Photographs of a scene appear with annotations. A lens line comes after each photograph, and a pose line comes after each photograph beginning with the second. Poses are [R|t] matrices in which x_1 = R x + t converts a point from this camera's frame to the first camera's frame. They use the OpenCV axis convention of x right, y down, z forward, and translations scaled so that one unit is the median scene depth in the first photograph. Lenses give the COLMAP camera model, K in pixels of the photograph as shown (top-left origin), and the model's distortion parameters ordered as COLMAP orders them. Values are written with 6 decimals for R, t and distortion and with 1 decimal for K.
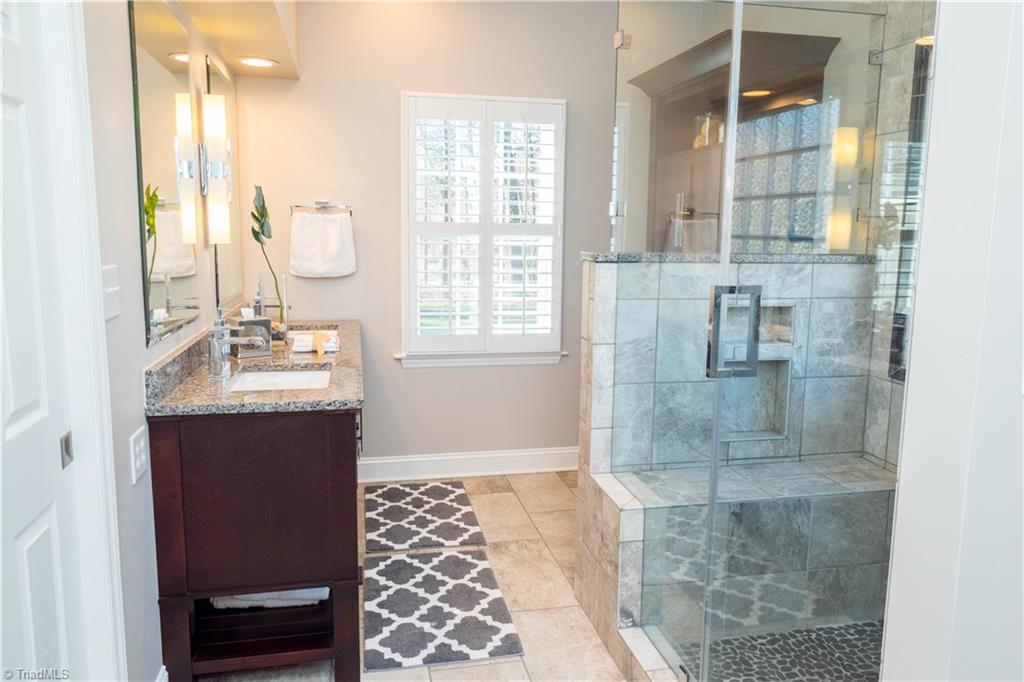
lens RADIAL K [[740.2, 0, 512.3], [0, 740.2, 342.2], [0, 0, 1]] dist [0.004433, -0.001786]
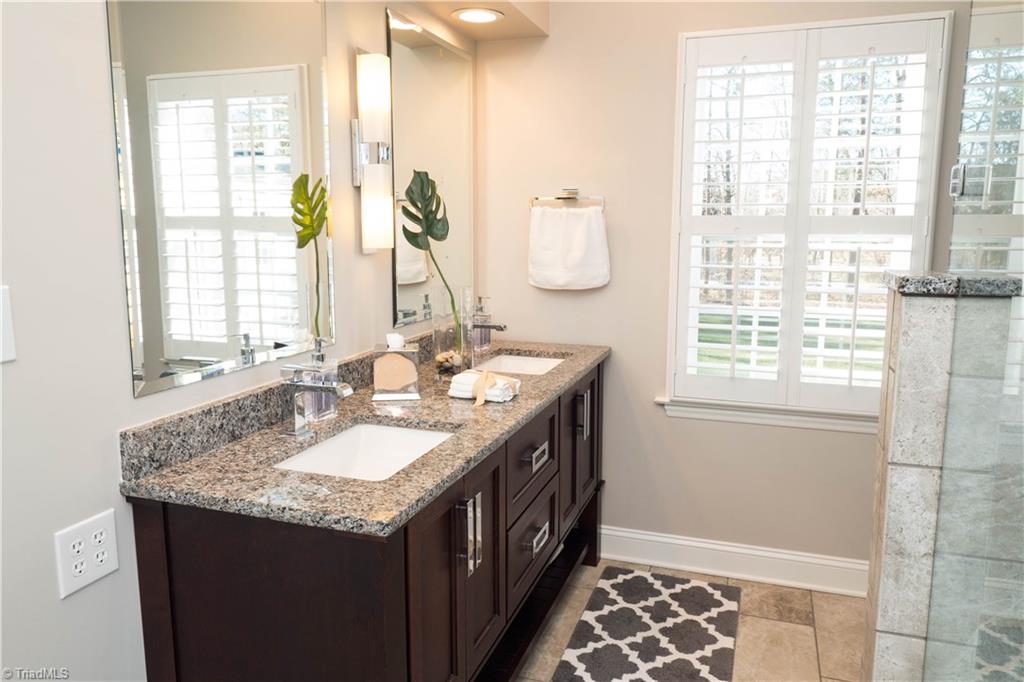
lens RADIAL K [[740.2, 0, 509.7], [0, 740.2, 333.5], [0, 0, 1]] dist [0.004433, -0.001786]
pose [[0.854771, 0.066215, -0.514764, 0.098376], [-0.069329, 0.997507, 0.013188, -0.049070], [0.514354, 0.024415, 0.857230, 0.316980]]
